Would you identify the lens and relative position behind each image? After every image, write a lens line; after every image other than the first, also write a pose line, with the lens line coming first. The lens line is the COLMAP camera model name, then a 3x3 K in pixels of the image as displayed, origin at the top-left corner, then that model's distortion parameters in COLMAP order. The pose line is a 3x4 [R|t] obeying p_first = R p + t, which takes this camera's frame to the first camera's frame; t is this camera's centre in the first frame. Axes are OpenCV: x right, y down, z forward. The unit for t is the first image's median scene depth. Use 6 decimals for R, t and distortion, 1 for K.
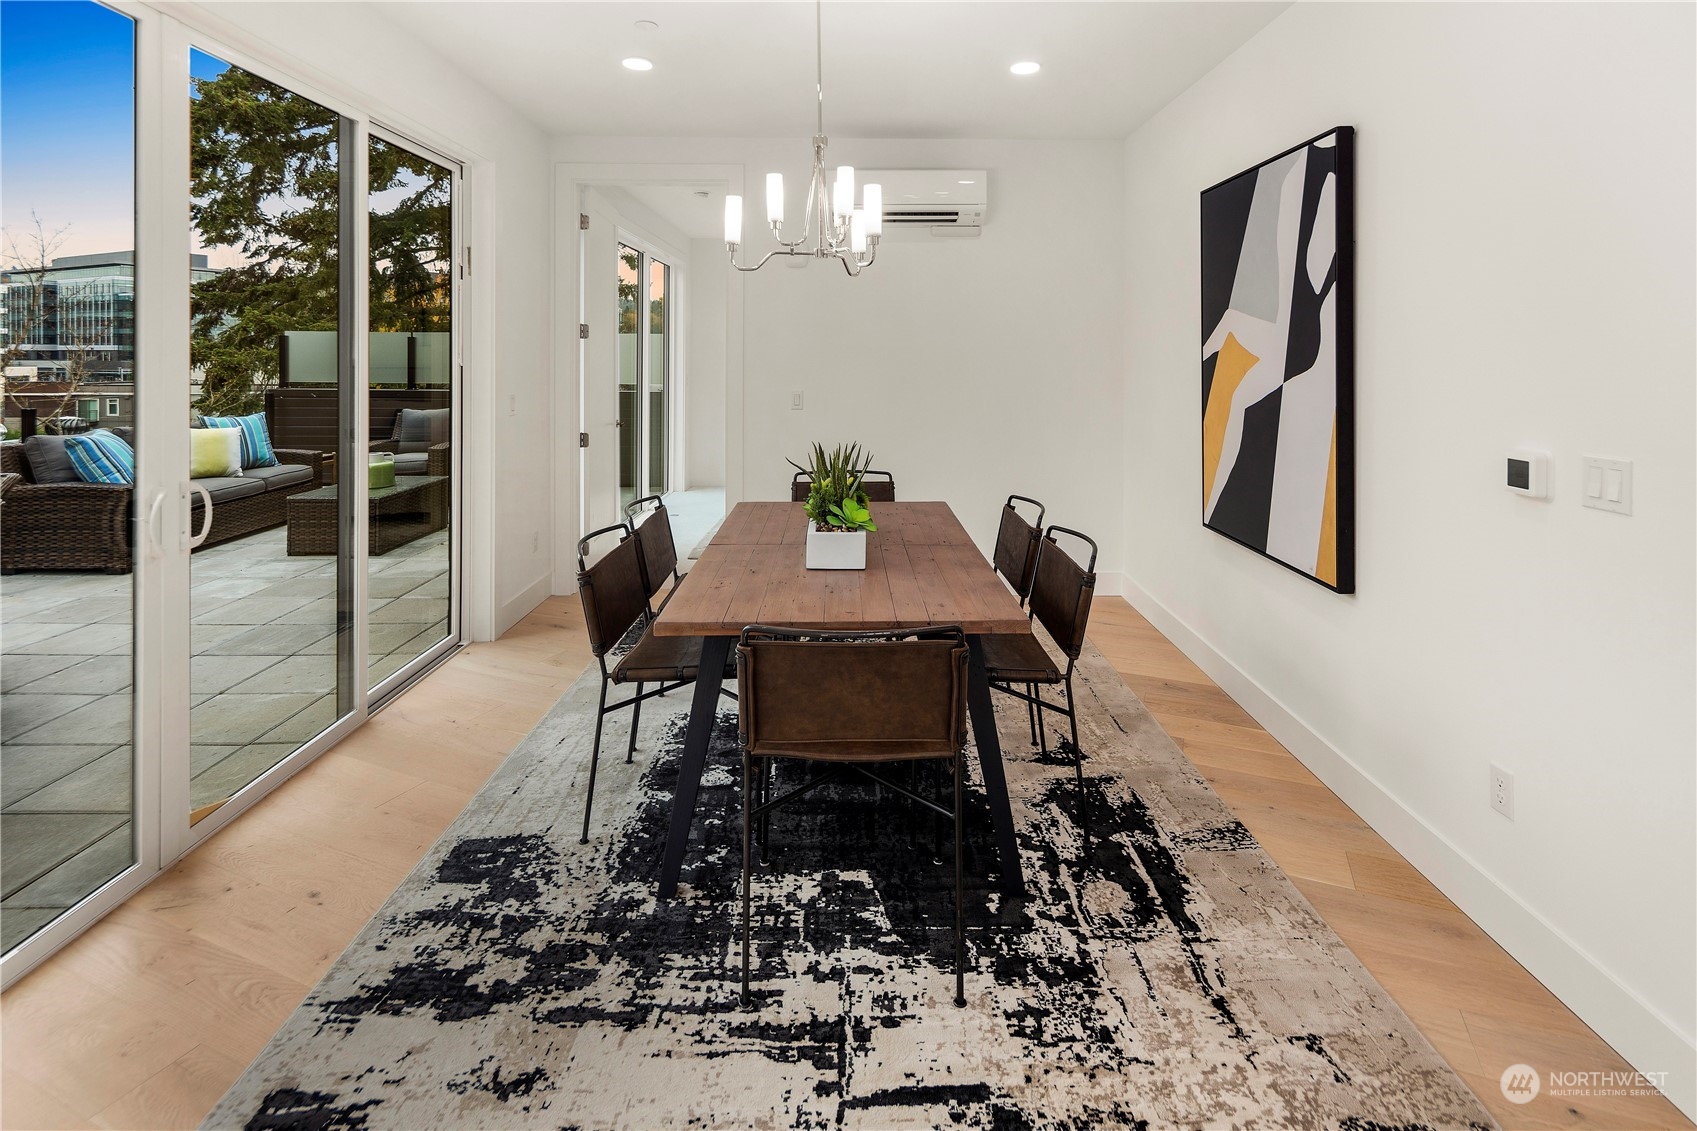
lens RADIAL K [[825.6, 0, 854.0], [0, 825.6, 364.8], [0, 0, 1]] dist [0.011721, -0.007960]
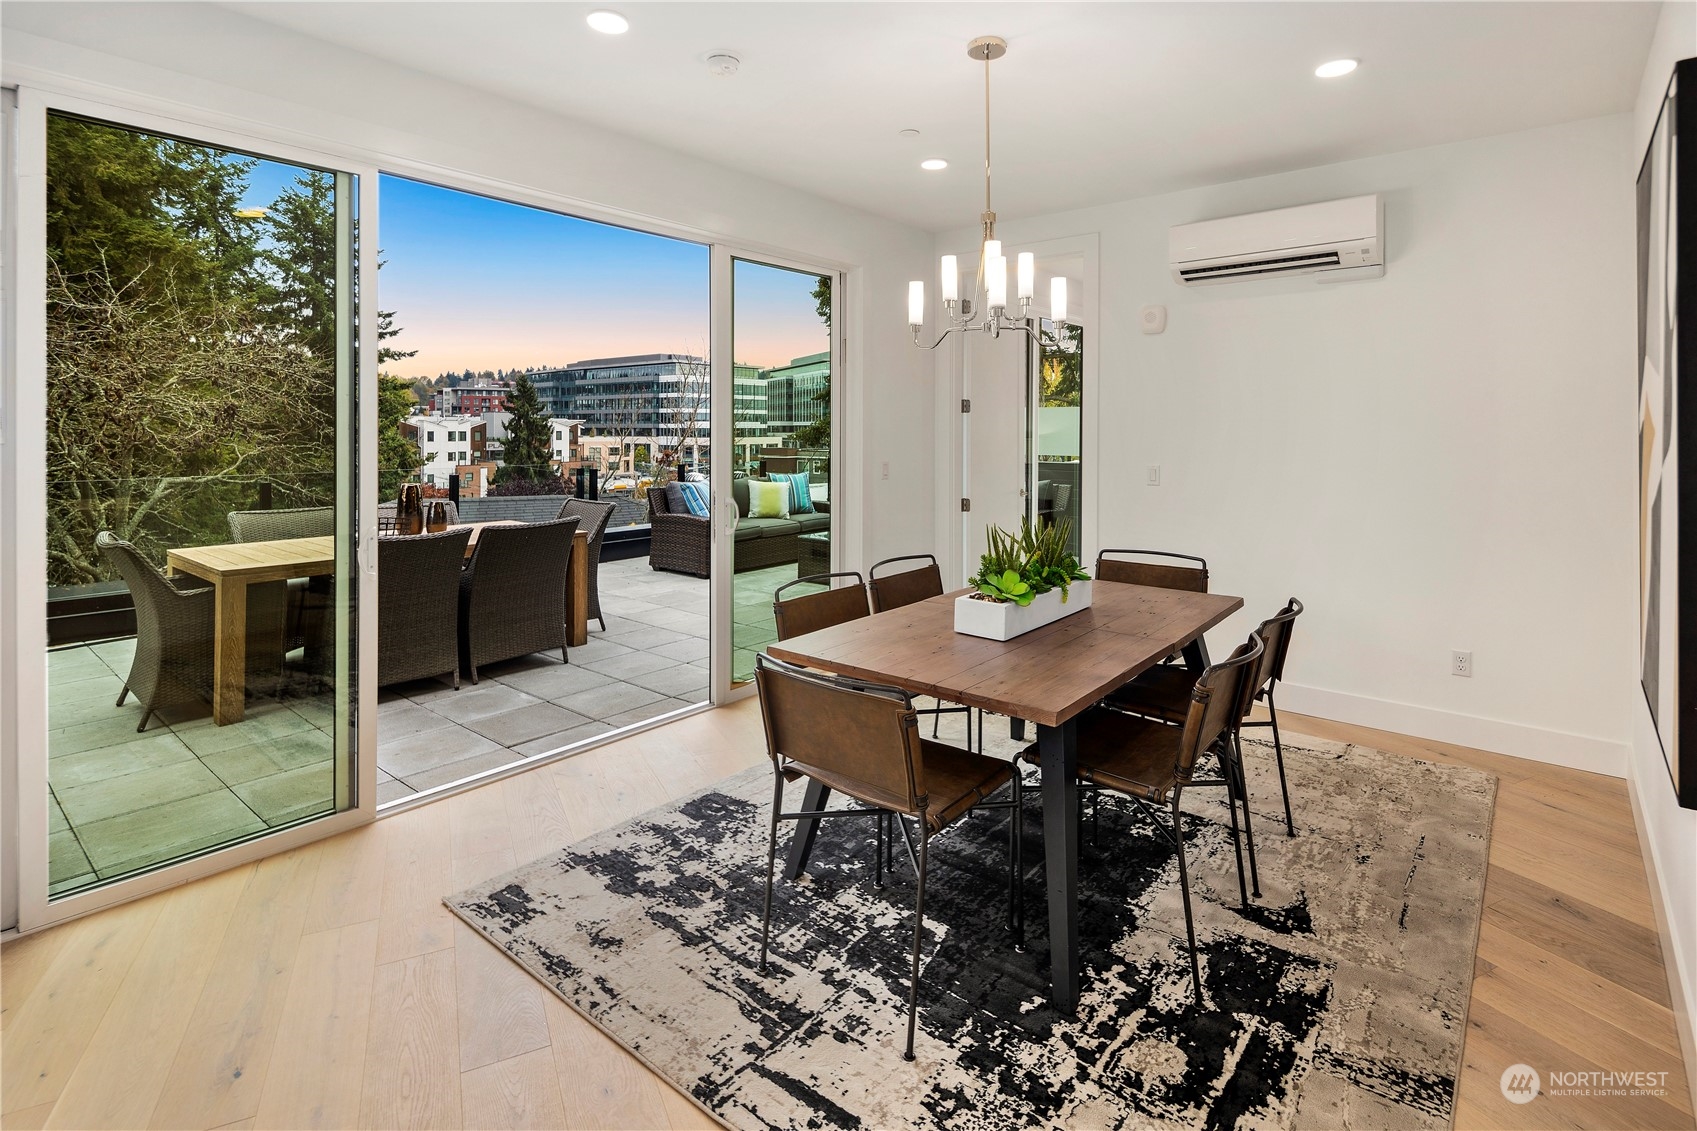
lens RADIAL K [[831.7, 0, 859.1], [0, 831.7, 435.9], [0, 0, 1]] dist [0.005078, -0.002221]
pose [[0.761792, 0.004309, -0.647808, 0.682954], [-0.006140, 0.999981, -0.000569, 0.001062], [0.647793, 0.004411, 0.761804, 0.155010]]
